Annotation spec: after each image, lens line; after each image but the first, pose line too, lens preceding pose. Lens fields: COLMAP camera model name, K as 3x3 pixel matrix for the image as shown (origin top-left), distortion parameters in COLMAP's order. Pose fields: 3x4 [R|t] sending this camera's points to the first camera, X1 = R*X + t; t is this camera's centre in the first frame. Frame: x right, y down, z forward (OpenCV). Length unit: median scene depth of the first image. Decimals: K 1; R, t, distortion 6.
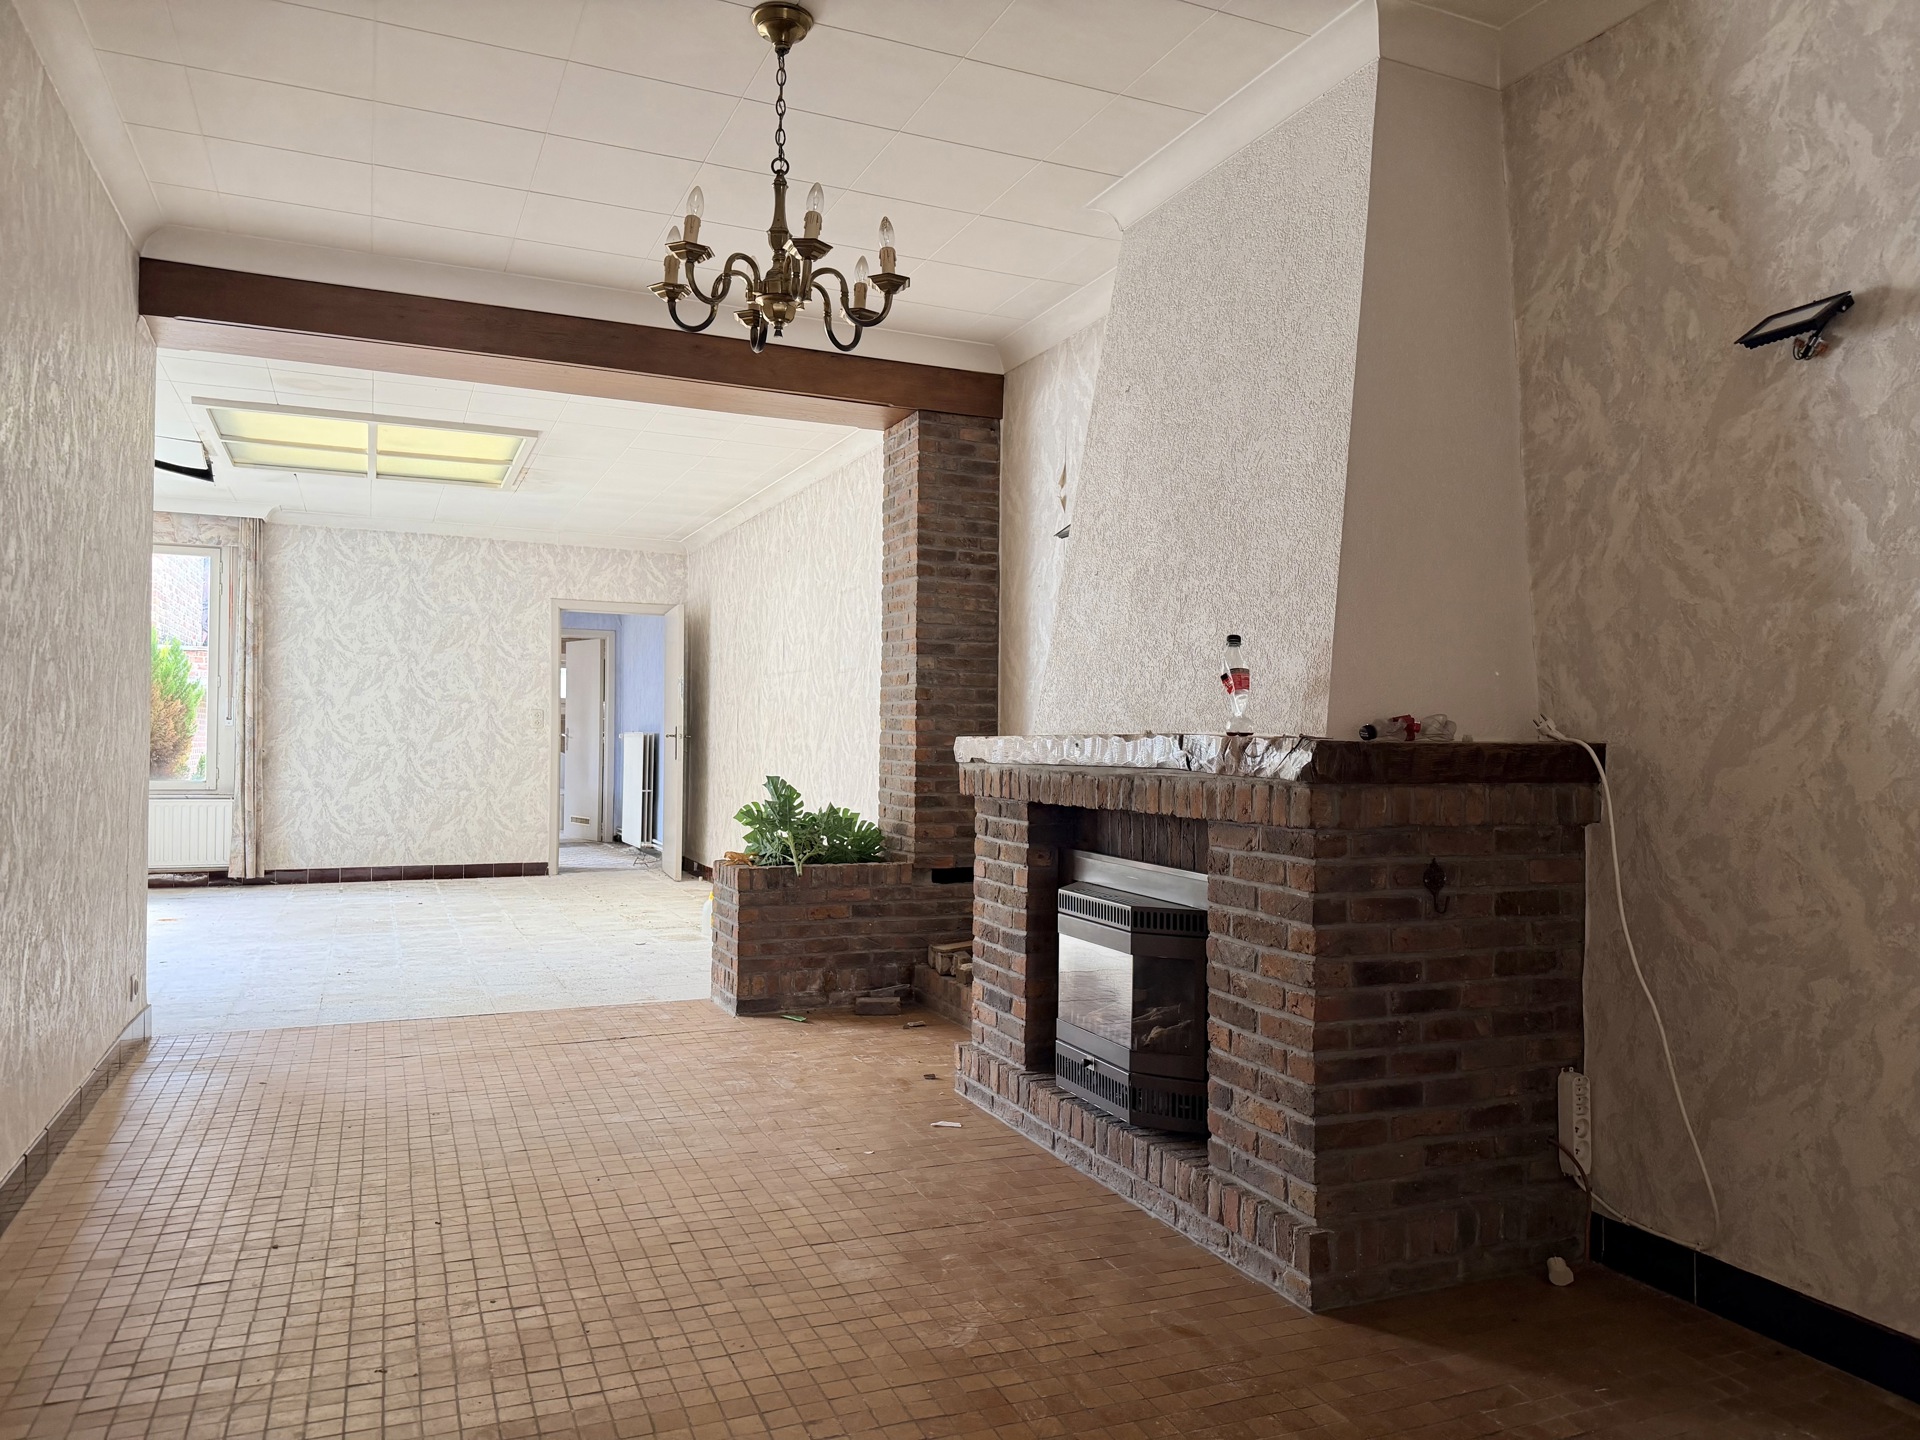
lens RADIAL K [[1290.1, 0, 971.7], [0, 1290.1, 727.5], [0, 0, 1]] dist [-0.025670, -0.008708]
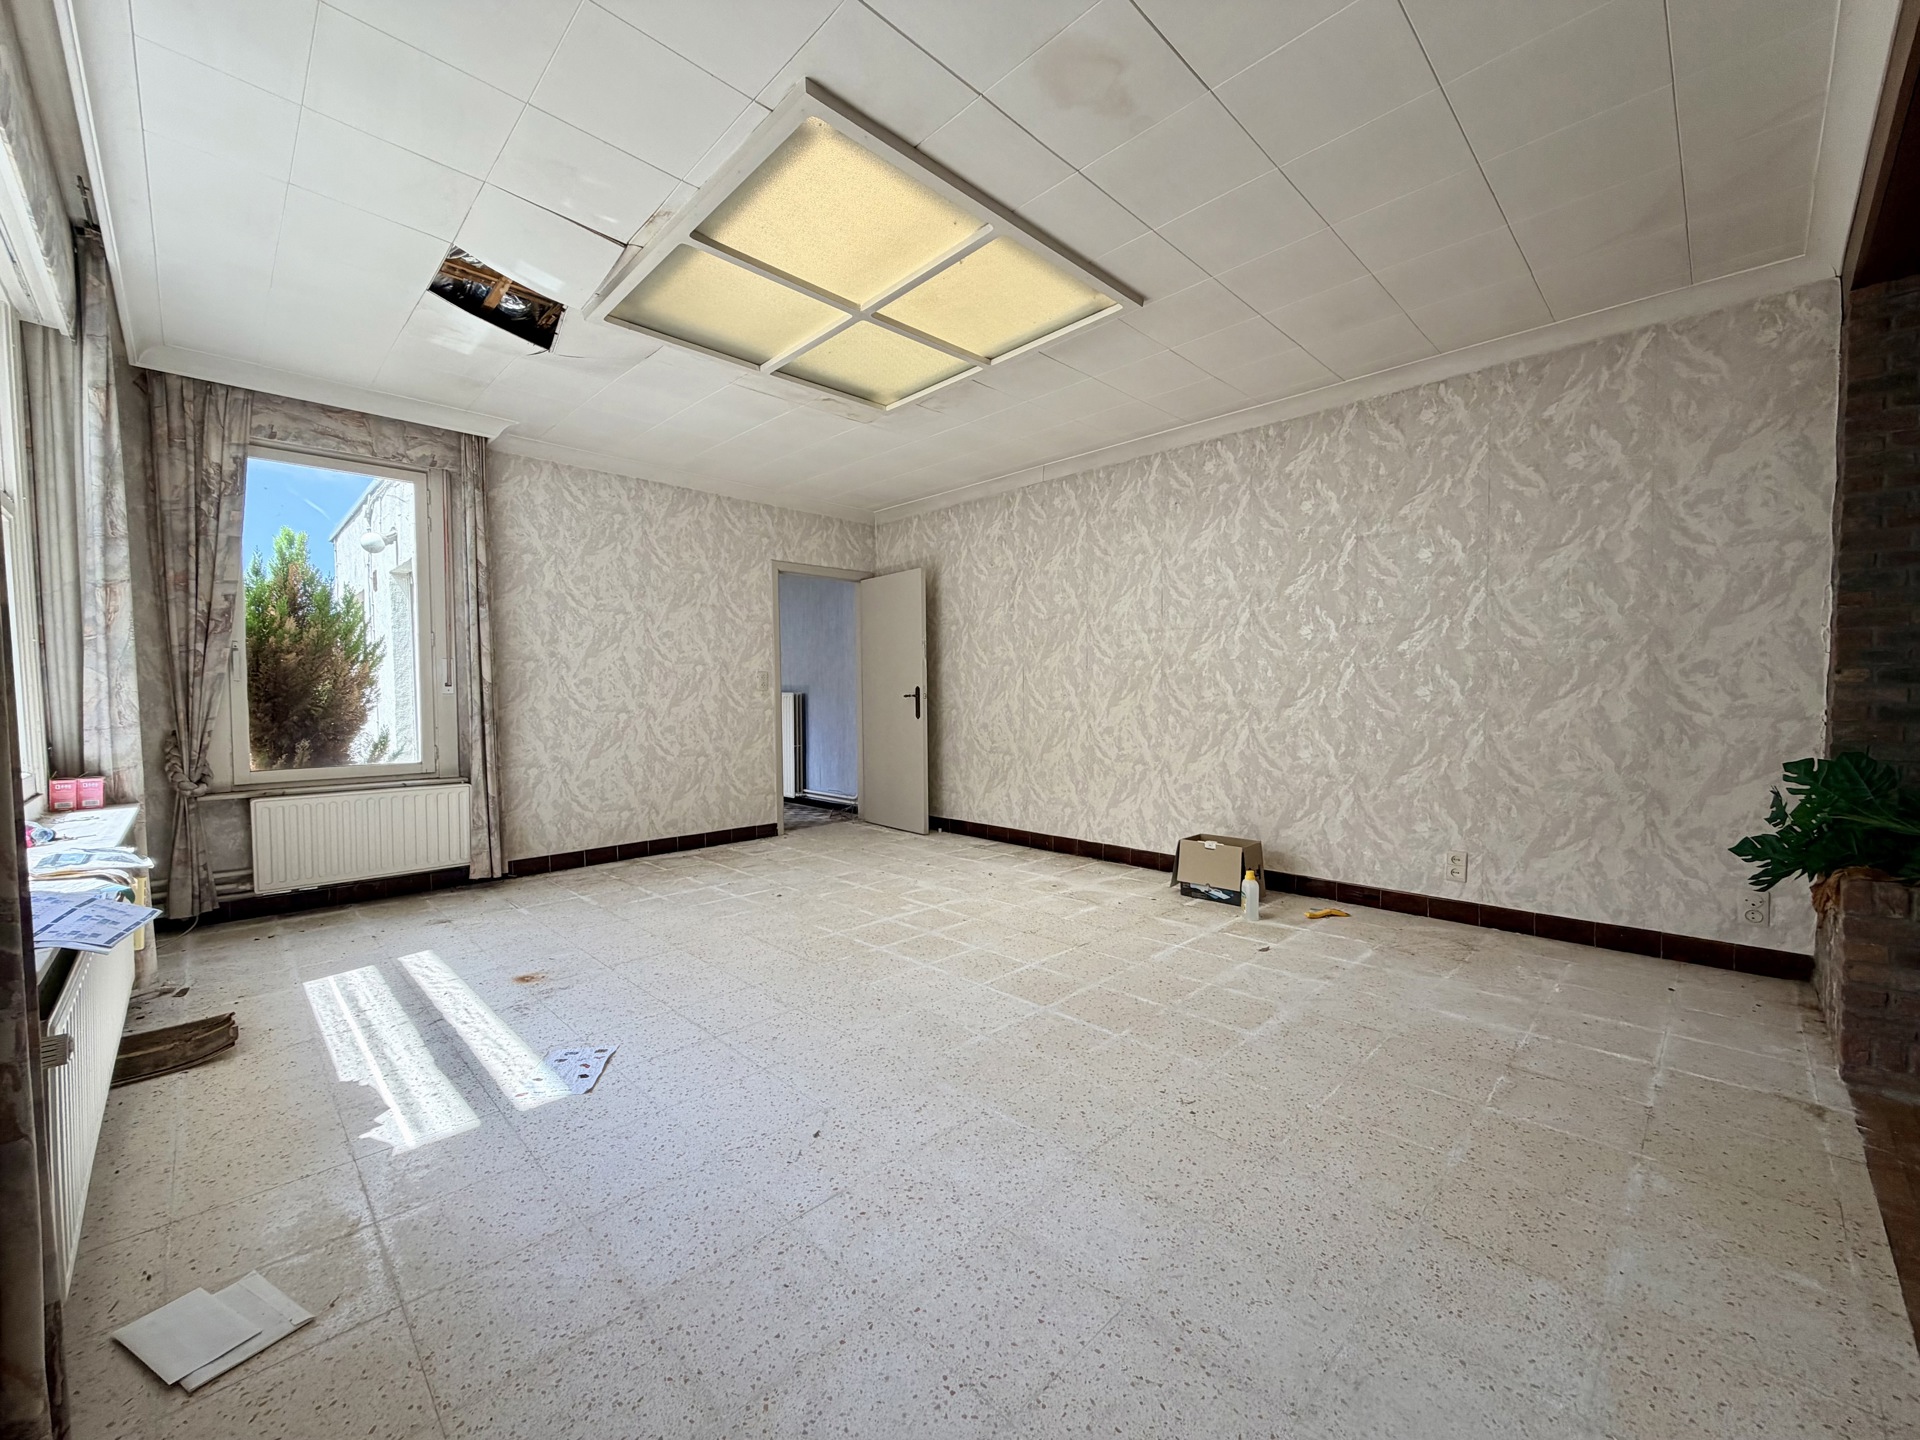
lens RADIAL K [[773.3, 0, 953.4], [0, 773.3, 720.3], [0, 0, 1]] dist [0.001135, 0.000319]
pose [[0.947758, -0.032473, 0.317333, -0.410435], [0.019042, 0.998790, 0.045335, -0.000727], [-0.318421, -0.036924, 0.947230, 0.403494]]
